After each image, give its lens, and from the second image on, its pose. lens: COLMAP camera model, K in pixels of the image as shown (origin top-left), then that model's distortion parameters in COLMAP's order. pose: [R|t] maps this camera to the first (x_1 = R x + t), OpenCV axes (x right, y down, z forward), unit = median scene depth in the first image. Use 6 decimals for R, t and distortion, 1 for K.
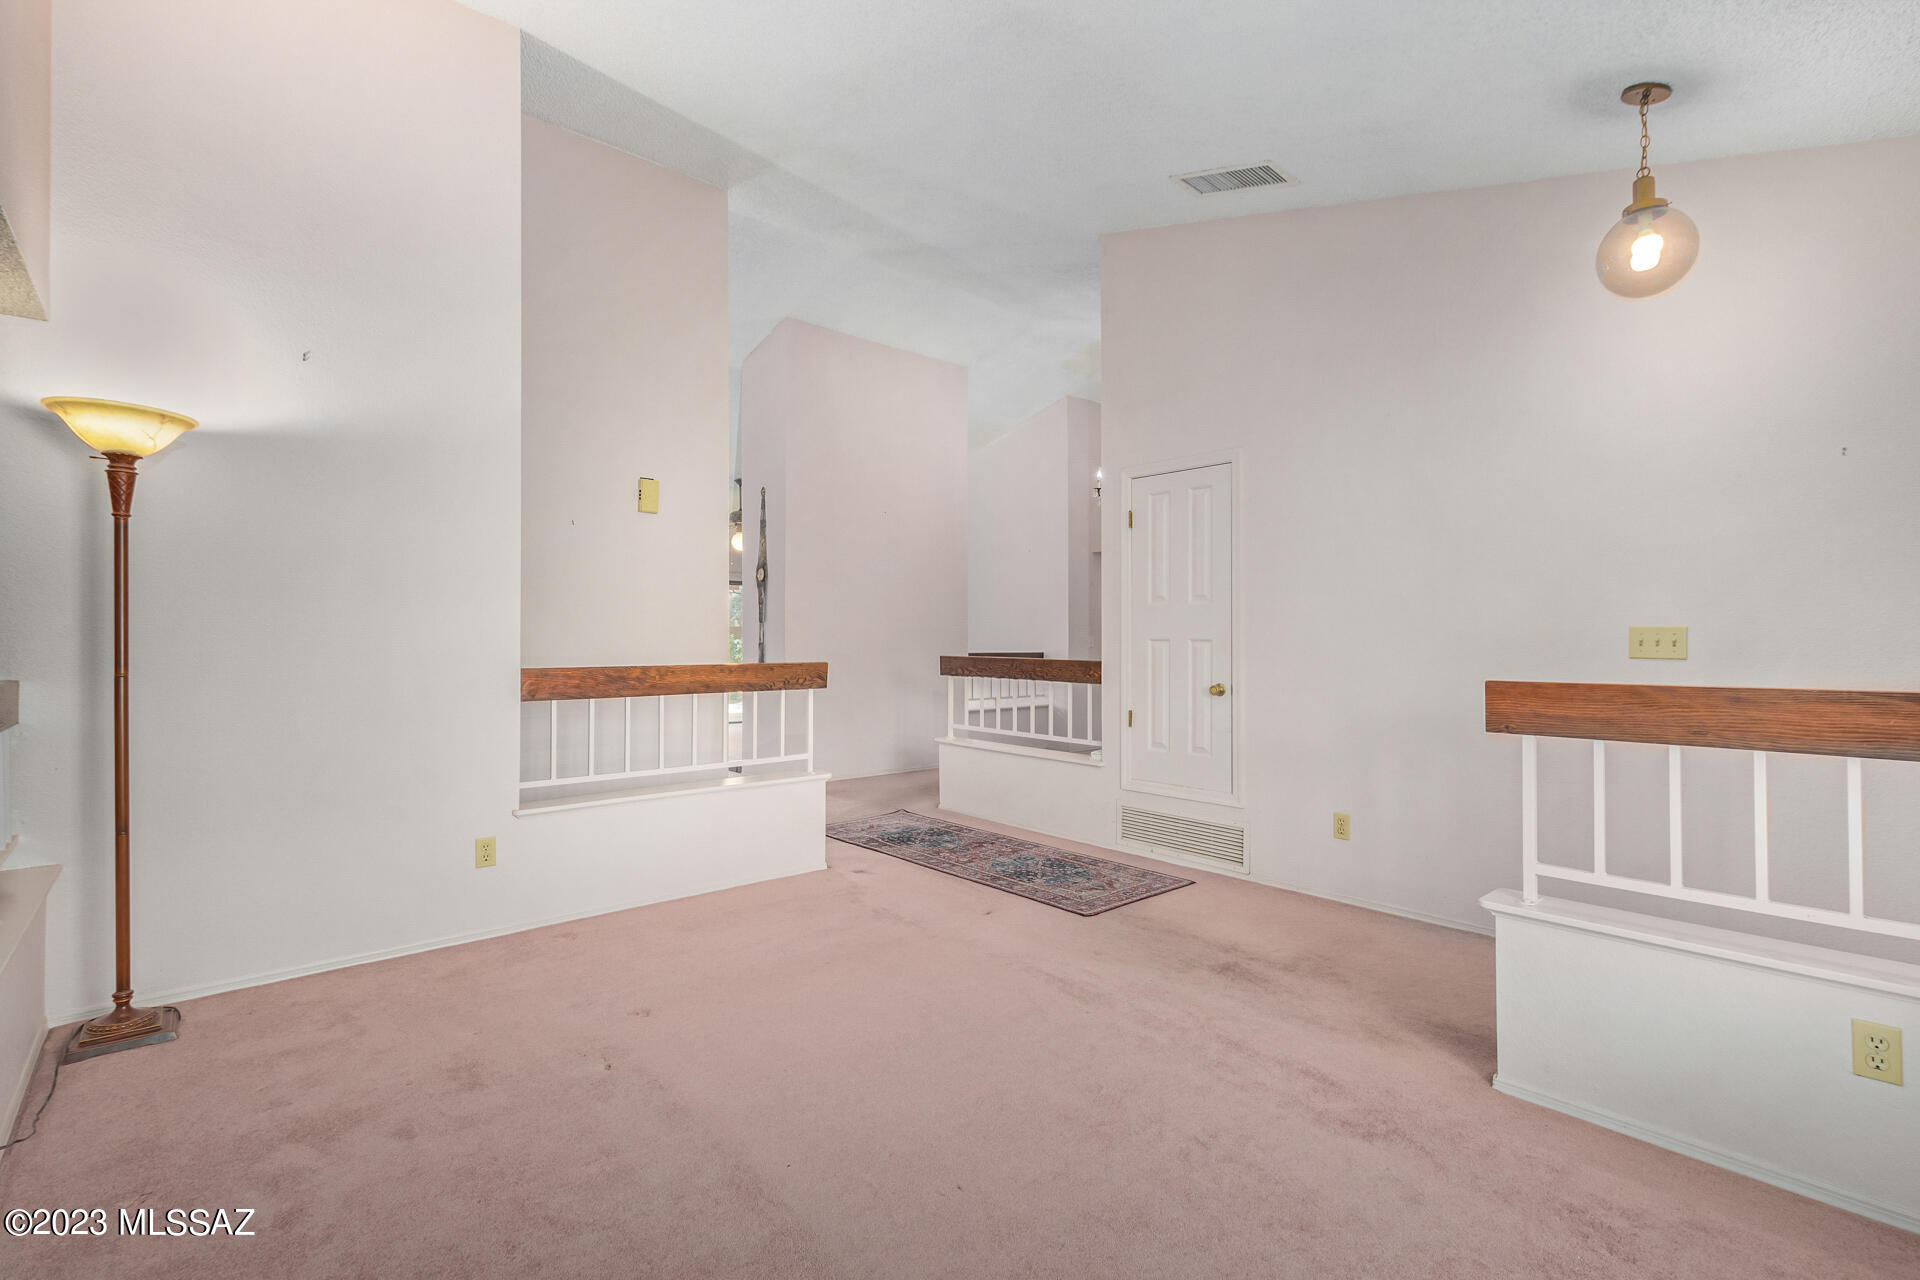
lens RADIAL K [[881.6, 0, 971.8], [0, 881.6, 636.7], [0, 0, 1]] dist [0.001967, -0.000785]
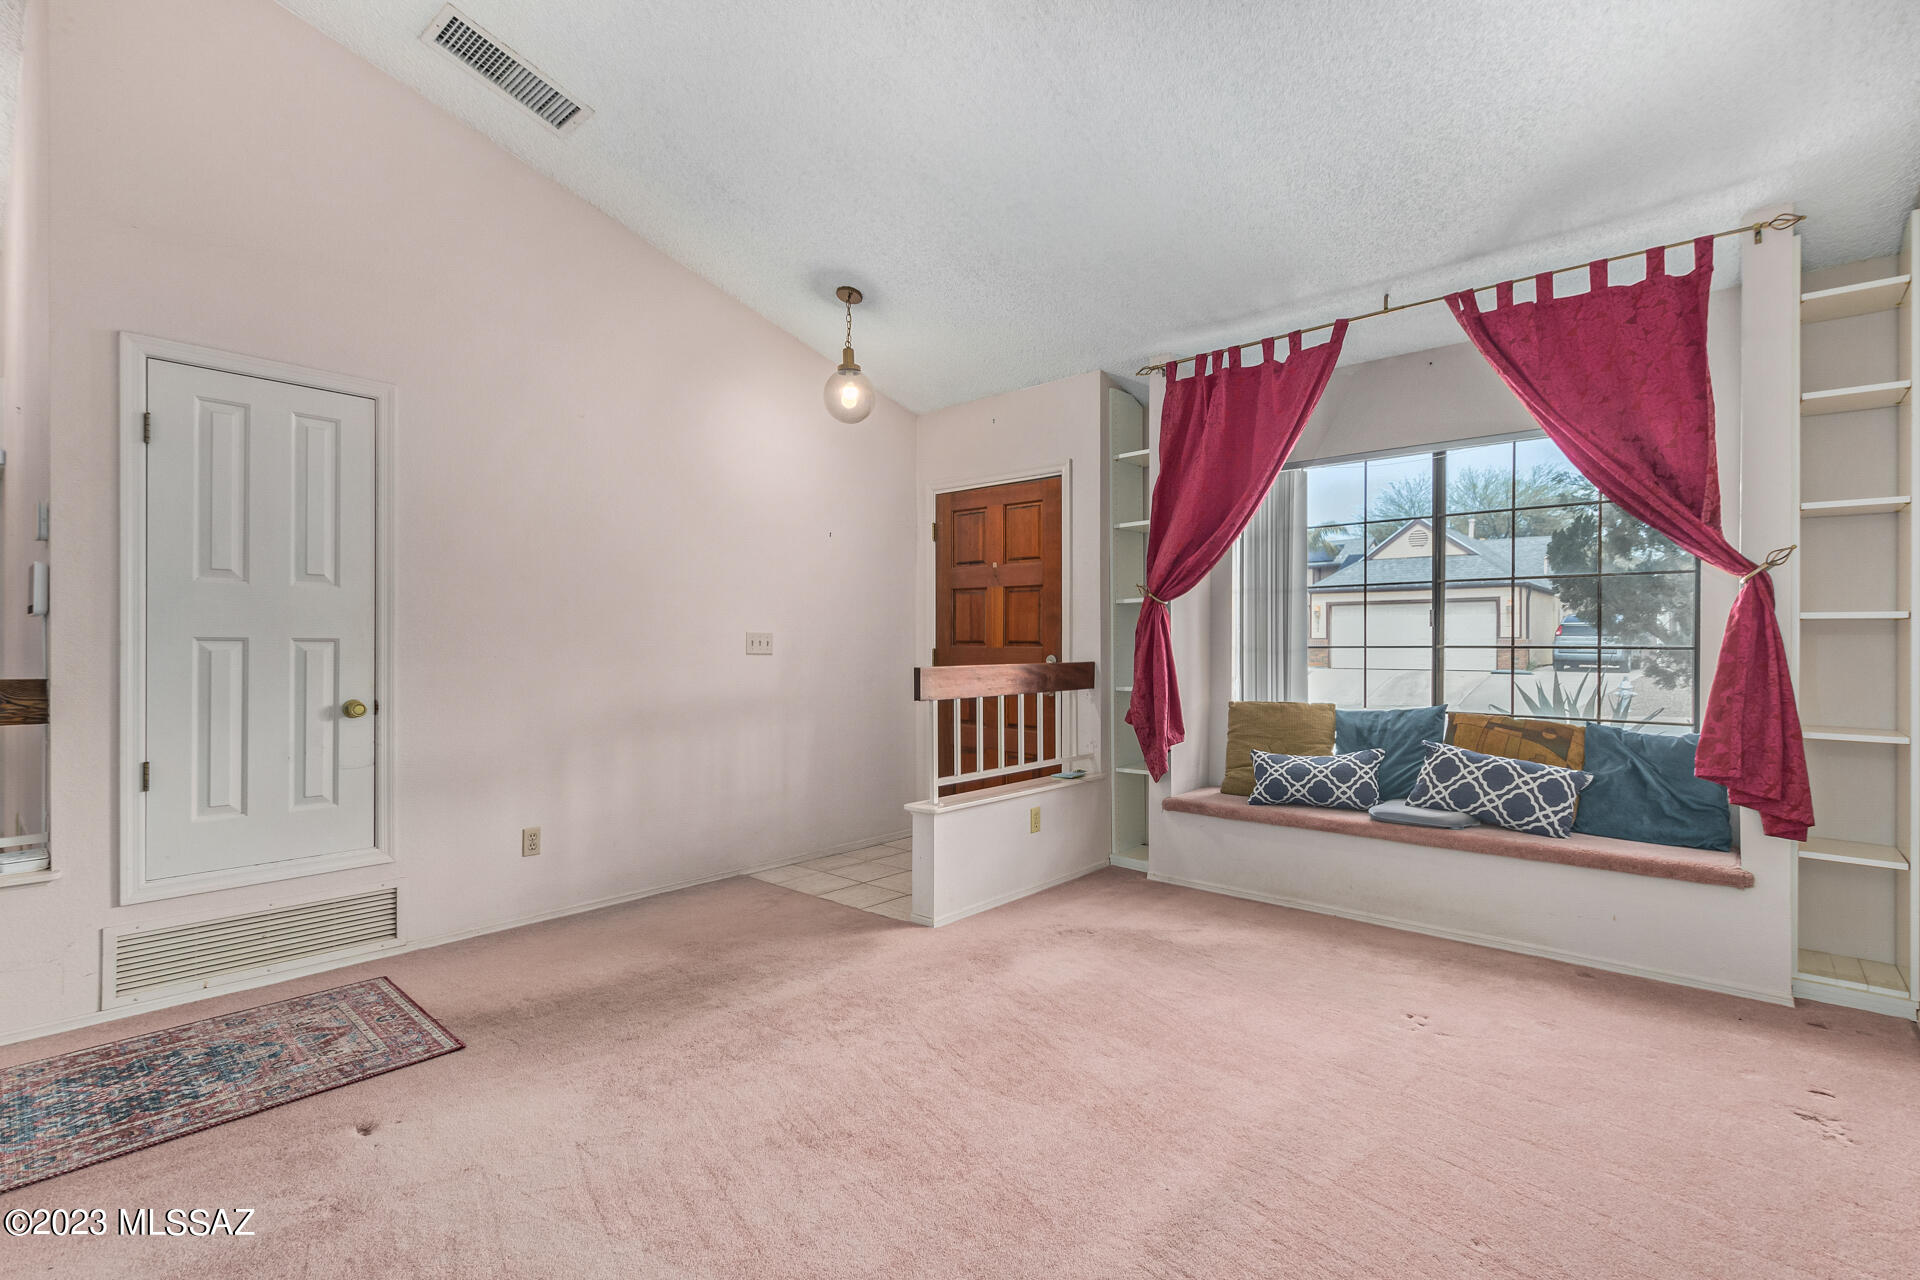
lens RADIAL K [[881.6, 0, 971.8], [0, 881.6, 636.7], [0, 0, 1]] dist [0.001967, -0.000785]
pose [[-0.132602, 0.008862, 0.991130, -0.554888], [-0.004210, 0.999946, -0.009505, 0.006854], [-0.991160, -0.005433, -0.132557, 0.659228]]
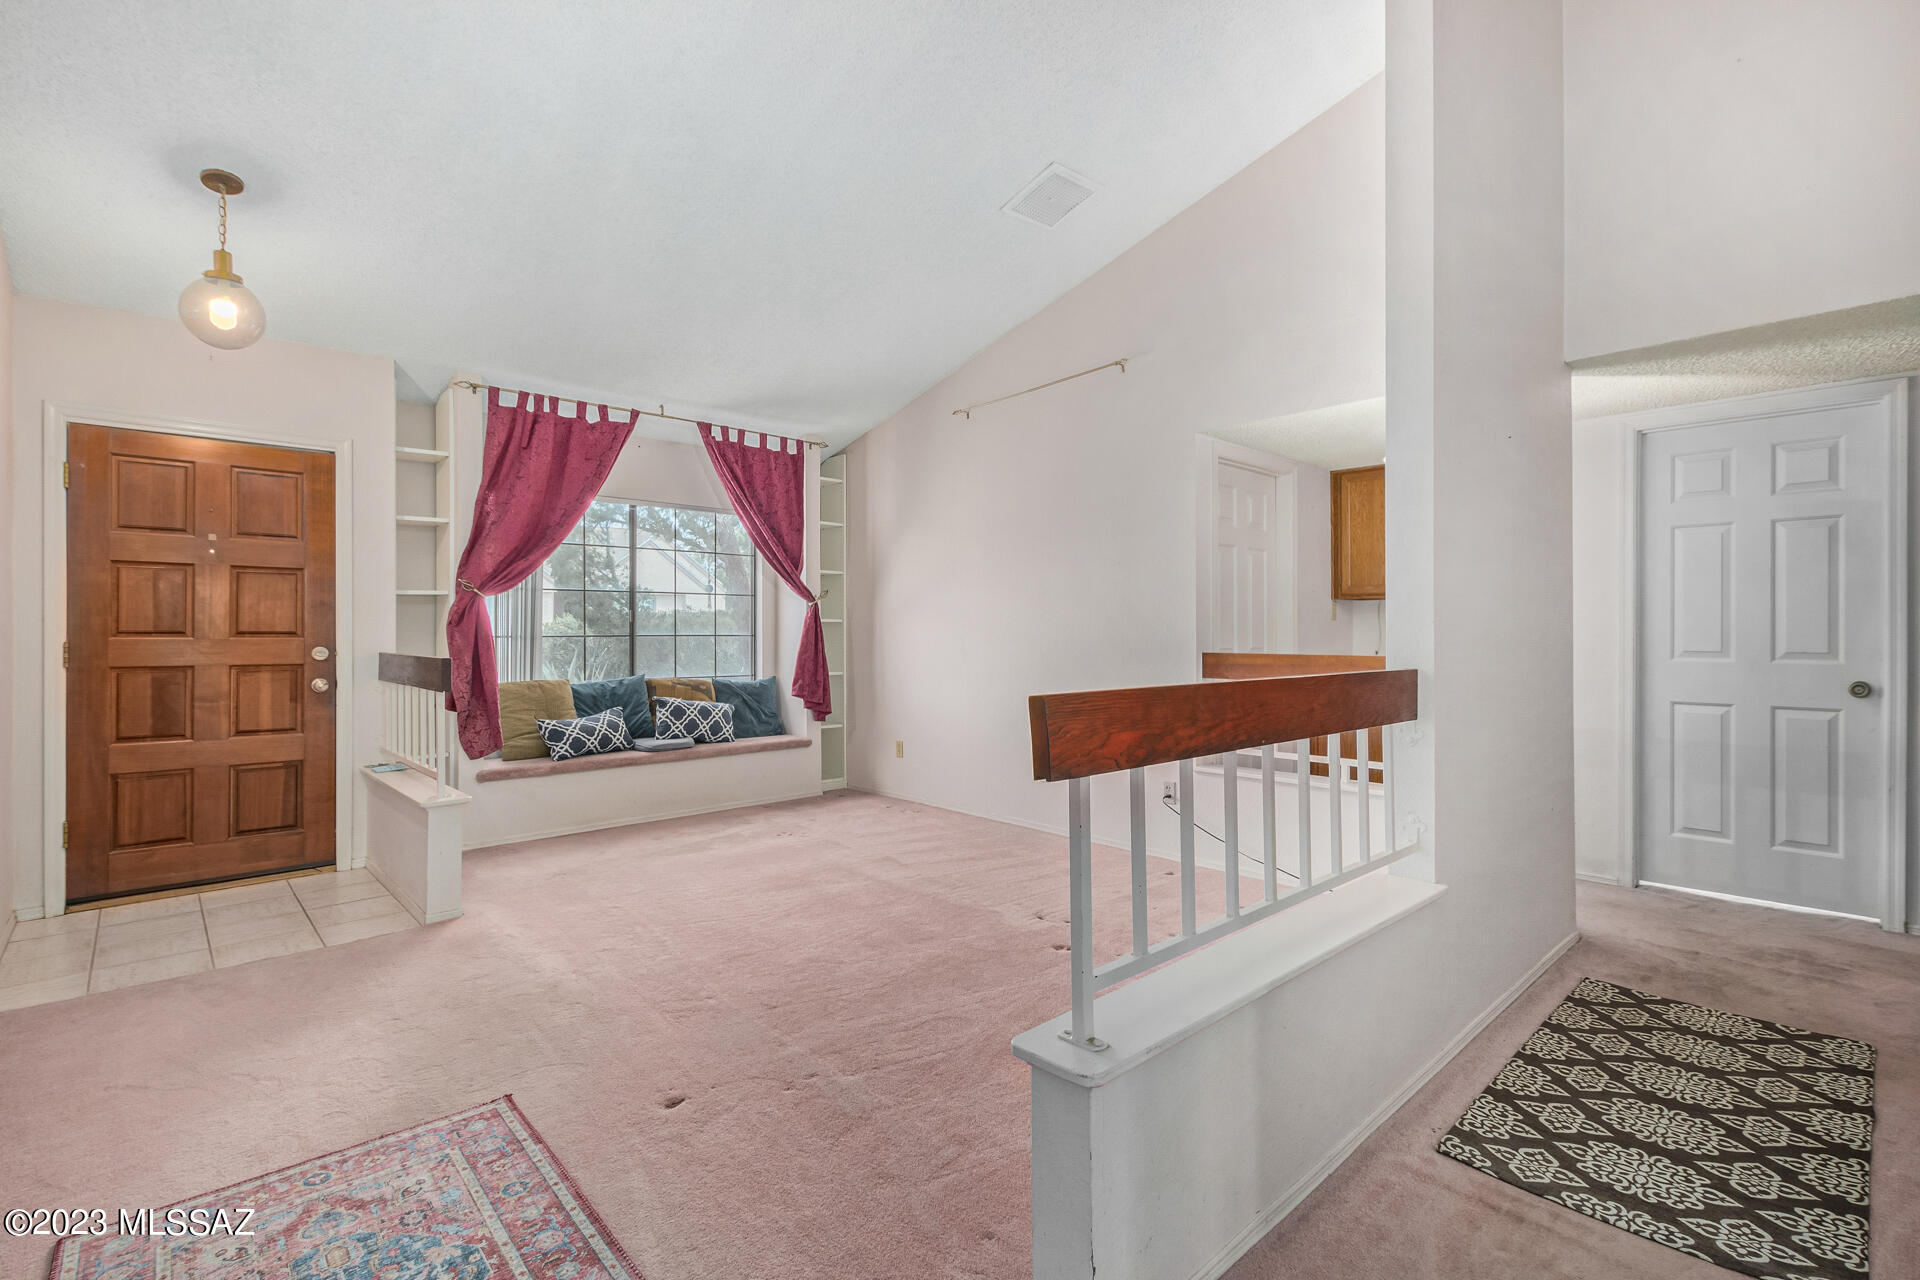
lens RADIAL K [[881.6, 0, 971.8], [0, 881.6, 636.7], [0, 0, 1]] dist [0.001967, -0.000785]
pose [[-0.998973, 0.001759, -0.045281, -0.148186], [0.001690, 0.999997, 0.001542, 0.006488], [0.045284, 0.001463, -0.998973, 1.496954]]
